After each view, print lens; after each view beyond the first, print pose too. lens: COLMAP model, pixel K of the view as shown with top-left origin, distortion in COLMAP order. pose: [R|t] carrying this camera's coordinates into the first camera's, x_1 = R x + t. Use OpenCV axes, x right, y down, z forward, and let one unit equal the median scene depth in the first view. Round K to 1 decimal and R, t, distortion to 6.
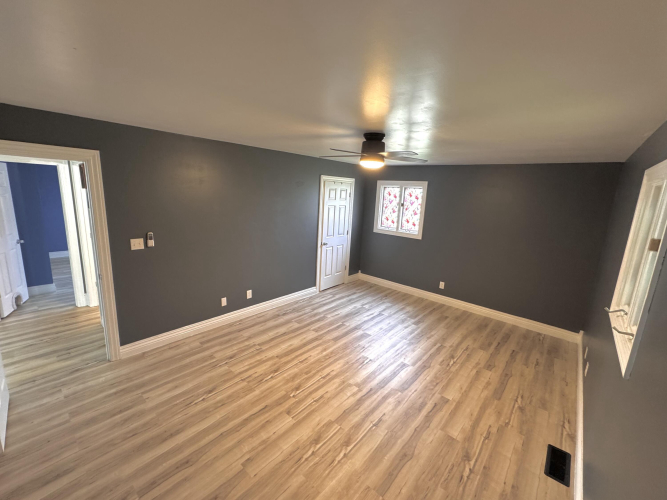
lens RADIAL K [[284.5, 0, 333.5], [0, 284.5, 250.0], [0, 0, 1]] dist [-0.000126, 0.000007]
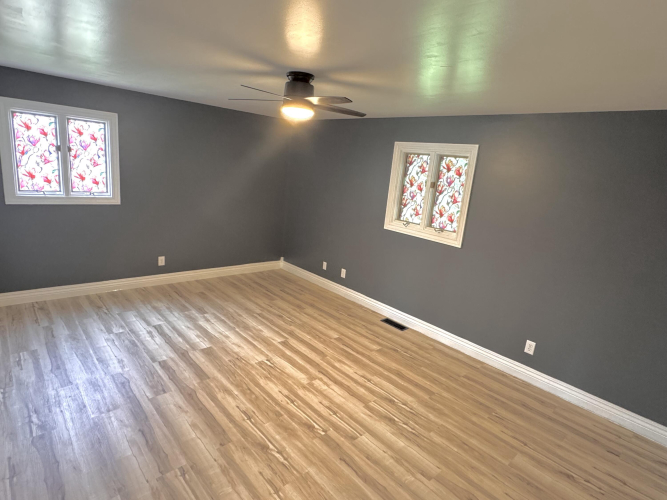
lens RADIAL K [[369.4, 0, 332.5], [0, 369.4, 246.8], [0, 0, 1]] dist [-0.004111, 0.001378]
pose [[0.124369, -0.255125, 0.958876, -0.710707], [0.112485, 0.963775, 0.241838, -0.140971], [-0.985839, 0.077782, 0.148562, 0.599152]]
